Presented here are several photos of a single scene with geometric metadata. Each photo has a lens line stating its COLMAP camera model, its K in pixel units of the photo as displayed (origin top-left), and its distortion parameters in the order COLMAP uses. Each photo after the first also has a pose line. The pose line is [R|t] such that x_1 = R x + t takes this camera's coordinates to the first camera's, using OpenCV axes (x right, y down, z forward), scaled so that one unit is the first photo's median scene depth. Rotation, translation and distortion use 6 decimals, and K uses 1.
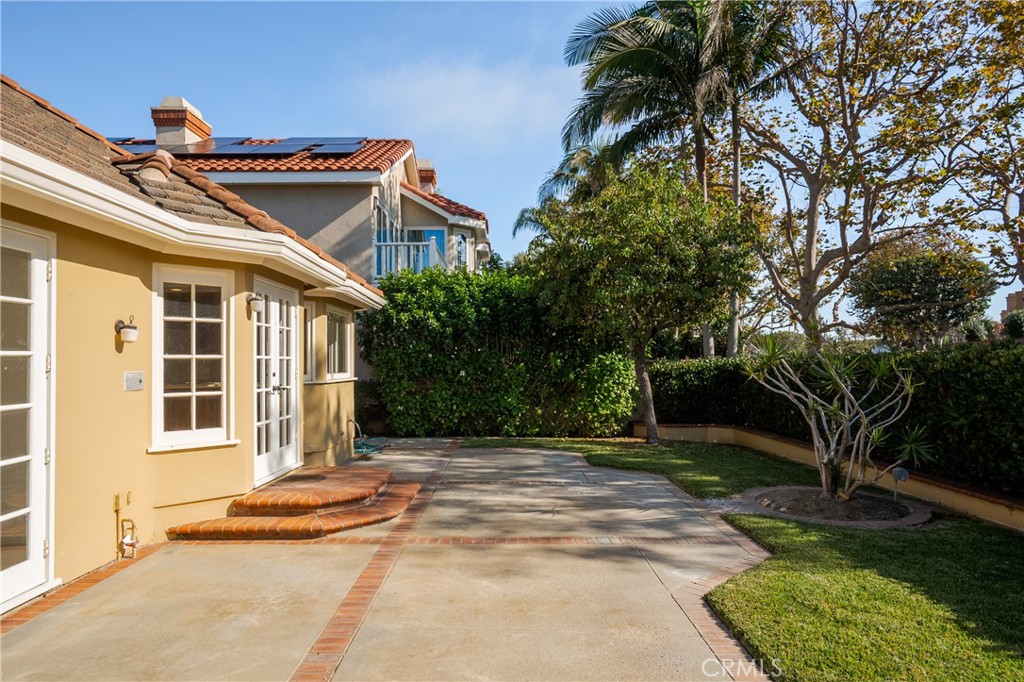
lens RADIAL K [[603.3, 0, 522.4], [0, 603.3, 343.4], [0, 0, 1]] dist [-0.053563, 0.051005]
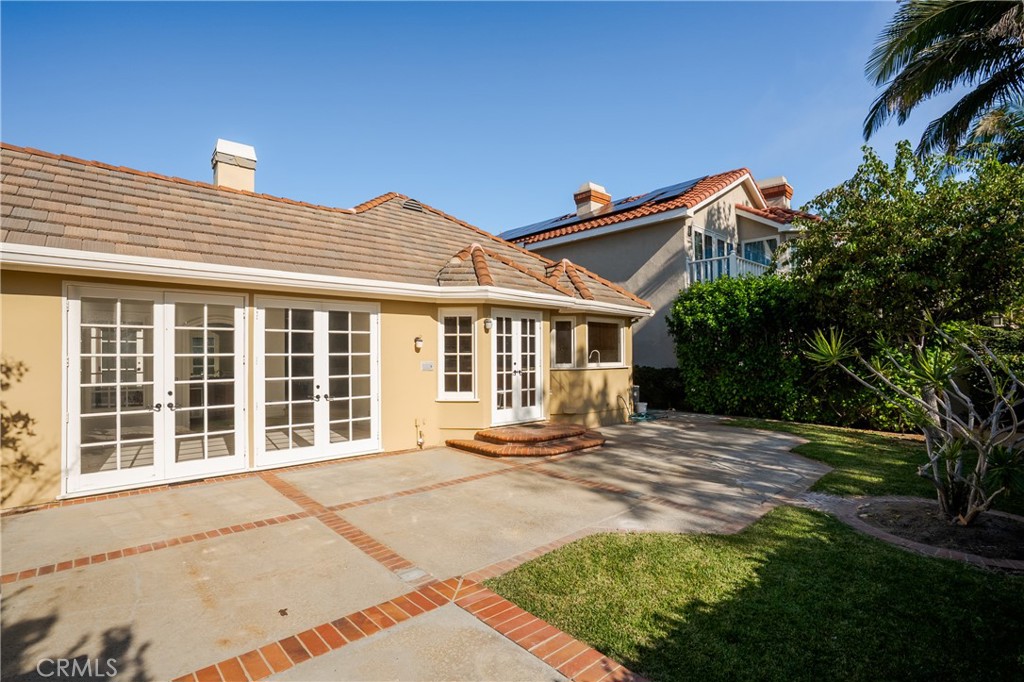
lens RADIAL K [[472.4, 0, 512.0], [0, 472.4, 341.0], [0, 0, 1]] dist [-0.053348, 0.000795]
pose [[0.662021, -0.016340, -0.749307, 0.420225], [0.024158, 0.999708, -0.000456, -0.008822], [0.749096, -0.017800, 0.662222, 0.070475]]
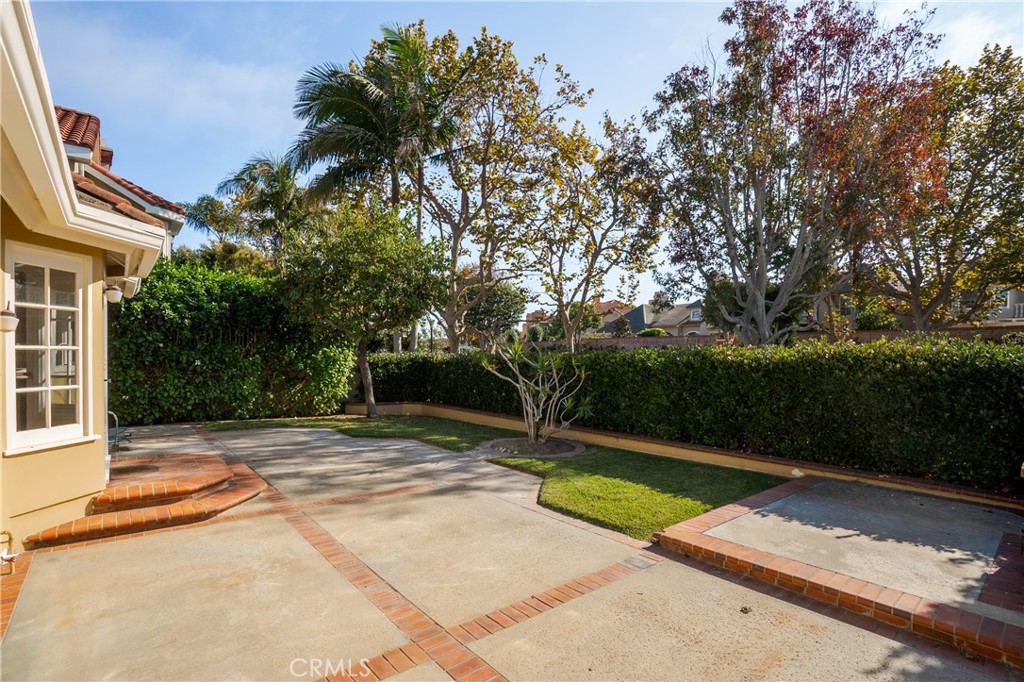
lens RADIAL K [[485.6, 0, 507.2], [0, 485.6, 355.0], [0, 0, 1]] dist [-0.059688, 0.019377]
pose [[0.793319, 0.015443, 0.608610, -0.253192], [-0.037212, 0.999039, 0.023156, -0.005450], [-0.607668, -0.041018, 0.793132, 0.005661]]
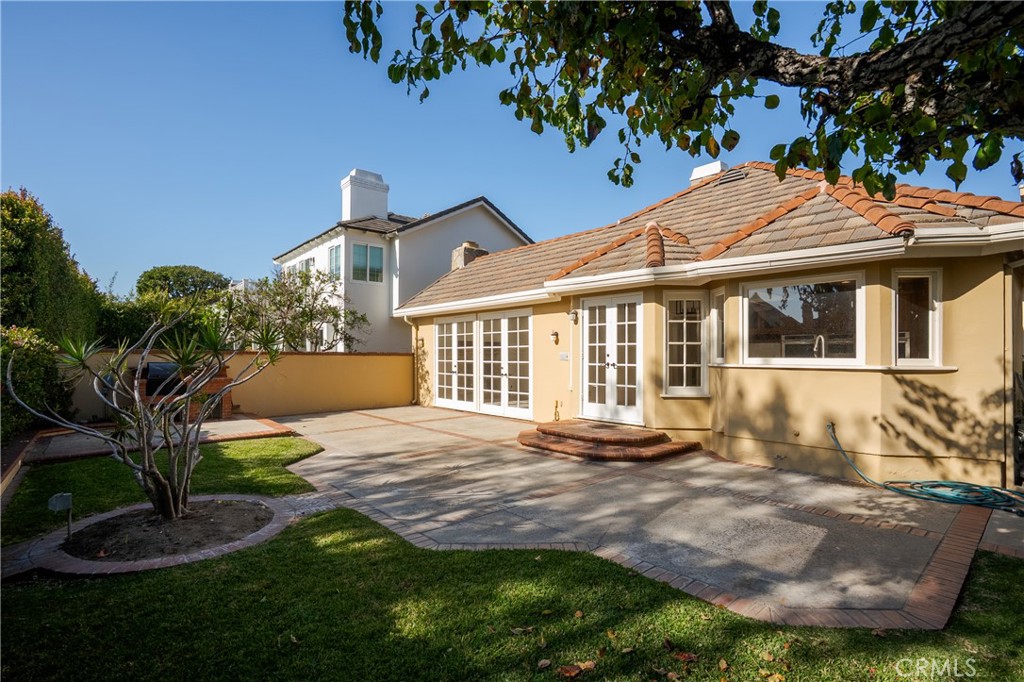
lens RADIAL K [[485.6, 0, 507.2], [0, 485.6, 355.0], [0, 0, 1]] dist [-0.059688, 0.019377]
pose [[-0.768625, 0.014730, -0.639530, 0.412938], [0.031429, 0.999397, -0.014755, 0.043126], [0.638927, -0.031441, -0.768625, 1.270593]]
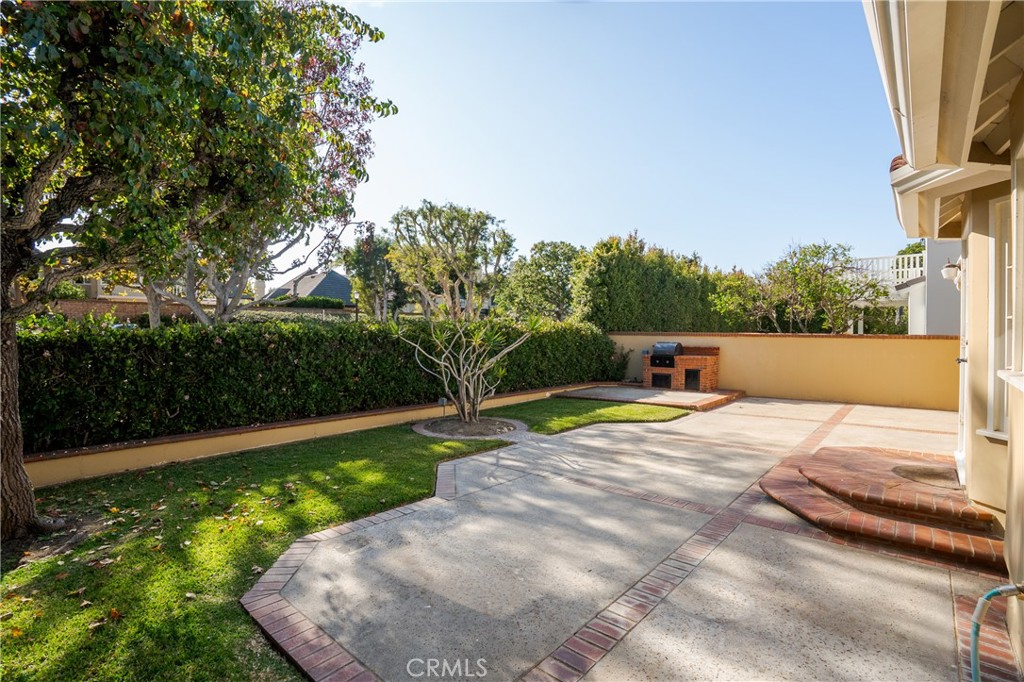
lens RADIAL K [[485.6, 0, 507.2], [0, 485.6, 355.0], [0, 0, 1]] dist [-0.059688, 0.019377]
pose [[-0.734529, -0.015015, 0.678411, -0.267788], [-0.012322, 0.999885, 0.008789, 0.049443], [-0.678465, -0.001904, -0.734630, 1.324437]]
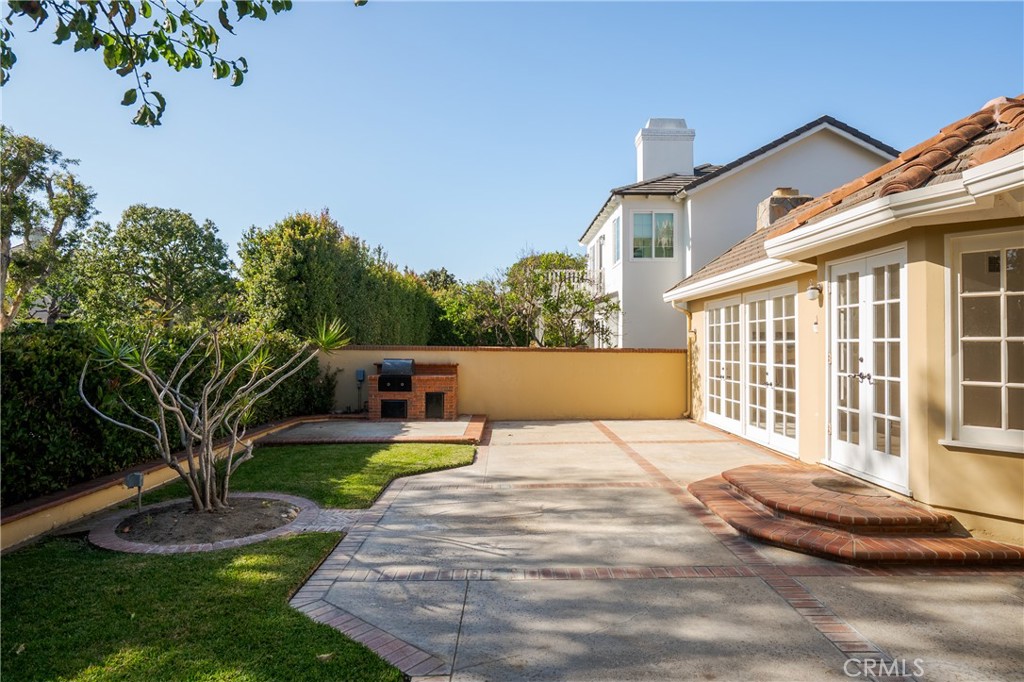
lens RADIAL K [[599.0, 0, 512.0], [0, 599.0, 341.0], [0, 0, 1]] dist [-0.046634, 0.049148]
pose [[-0.999815, 0.013567, 0.013626, 0.058622], [0.013005, 0.999096, -0.040462, 0.037230], [-0.014163, -0.040277, -0.999088, 1.326880]]
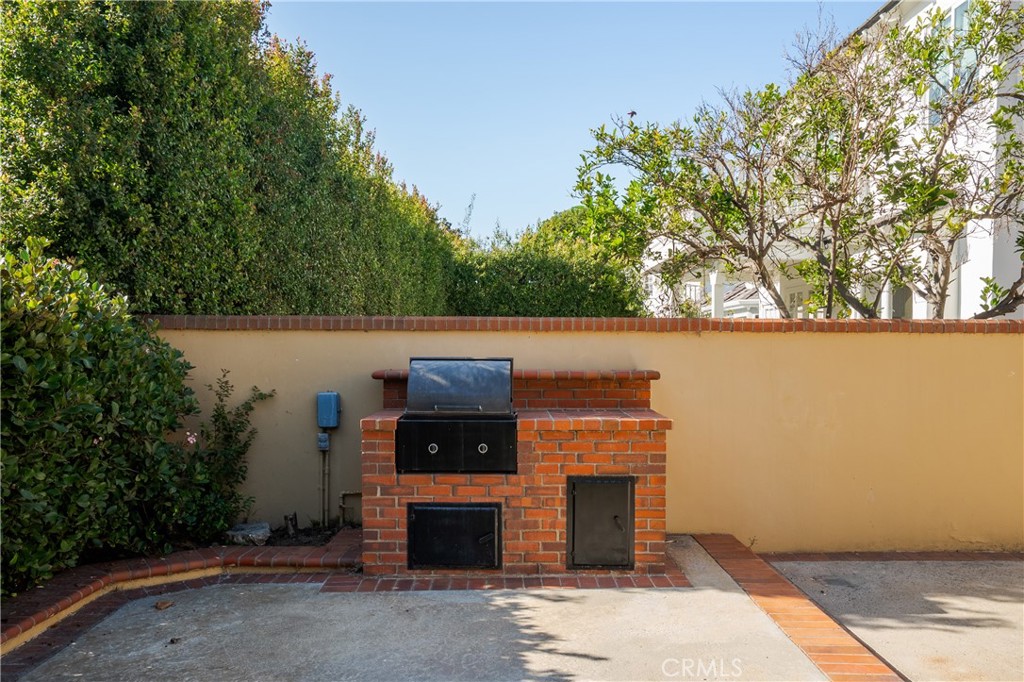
lens RADIAL K [[798.1, 0, 510.7], [0, 798.1, 358.5], [0, 0, 1]] dist [0.003473, 0.003660]
pose [[-0.999596, 0.021469, 0.018644, 0.287087], [0.021117, 0.999599, -0.018863, 0.031100], [-0.019042, -0.018461, -0.999648, 0.517776]]
